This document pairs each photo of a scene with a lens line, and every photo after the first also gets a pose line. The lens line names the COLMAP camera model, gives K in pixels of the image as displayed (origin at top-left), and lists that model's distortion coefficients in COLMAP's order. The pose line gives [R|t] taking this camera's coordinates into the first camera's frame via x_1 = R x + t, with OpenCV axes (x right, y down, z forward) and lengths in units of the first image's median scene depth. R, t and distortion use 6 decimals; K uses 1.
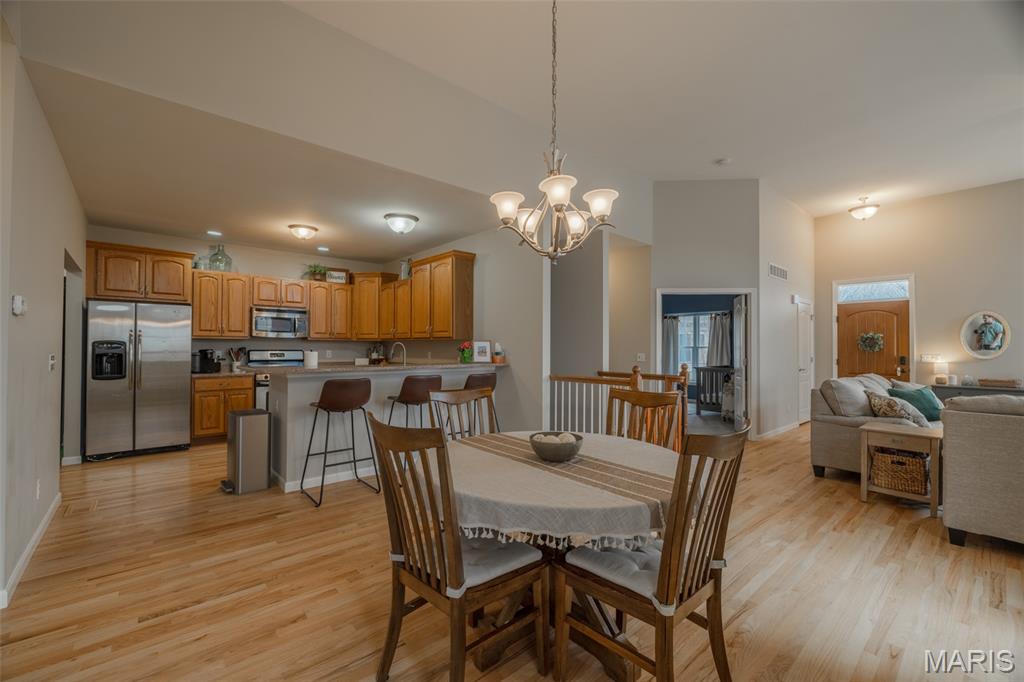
lens RADIAL K [[425.7, 0, 505.2], [0, 425.7, 341.4], [0, 0, 1]] dist [-0.002107, 0.000207]
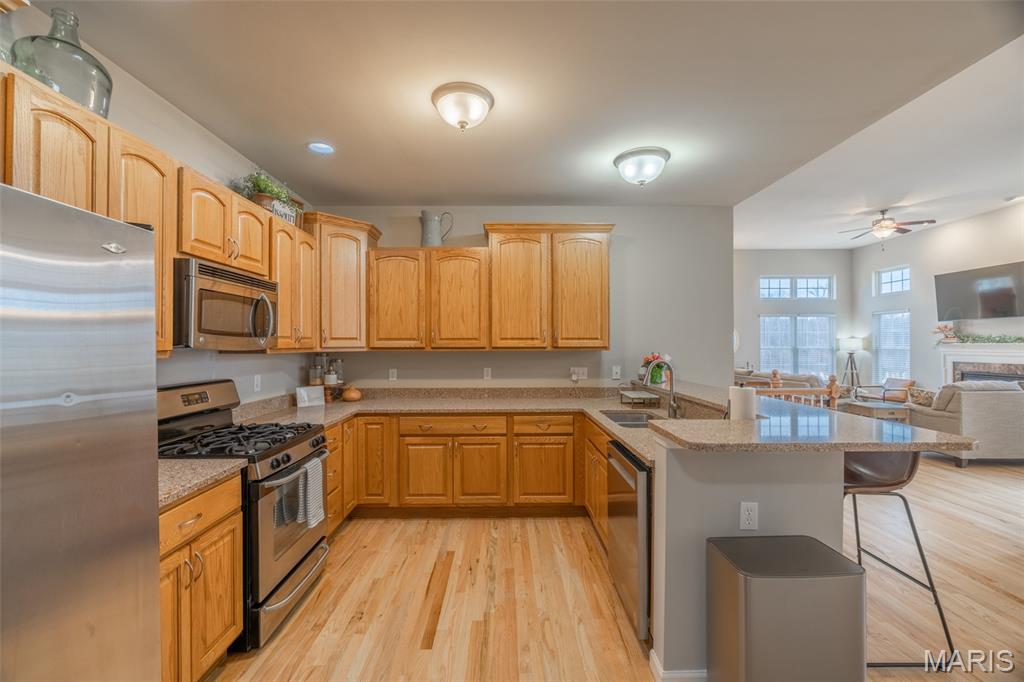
lens RADIAL K [[425.7, 0, 507.9], [0, 425.7, 341.4], [0, 0, 1]] dist [-0.002107, 0.000207]
pose [[0.644109, -0.002620, 0.764929, -0.754893], [-0.005156, 0.999957, 0.007767, -0.024481], [-0.764917, -0.008946, 0.644067, 0.663600]]
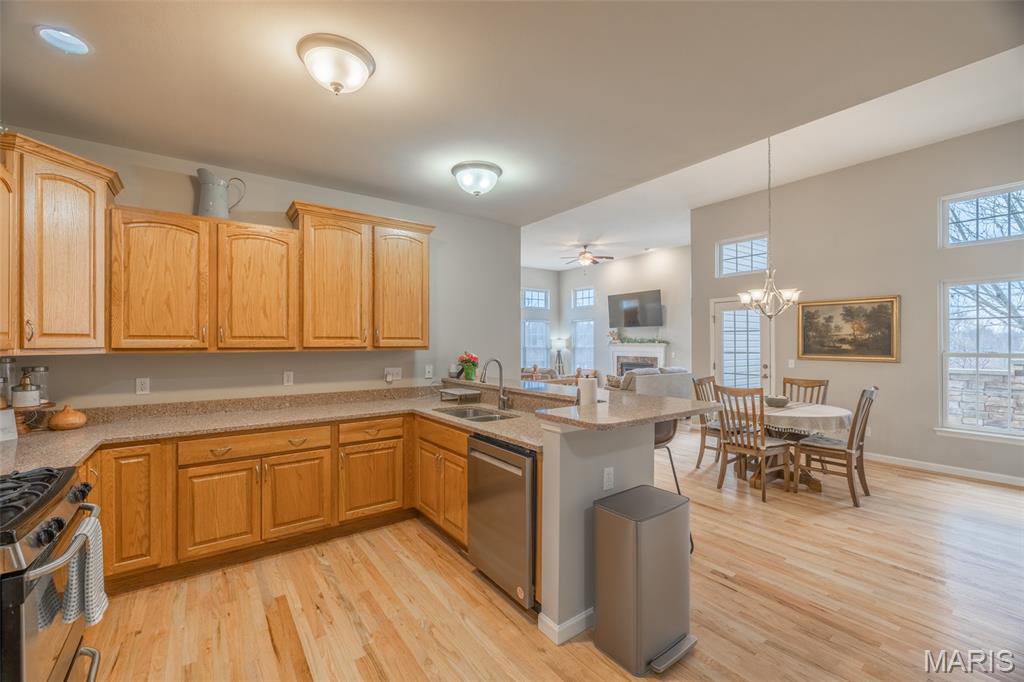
lens RADIAL K [[425.7, 0, 505.6], [0, 425.7, 341.3], [0, 0, 1]] dist [-0.002107, 0.000207]
pose [[0.088236, -0.000718, 0.996099, -0.808179], [-0.012499, 0.999920, 0.001828, -0.022393], [-0.996021, -0.012611, 0.088220, 0.794721]]
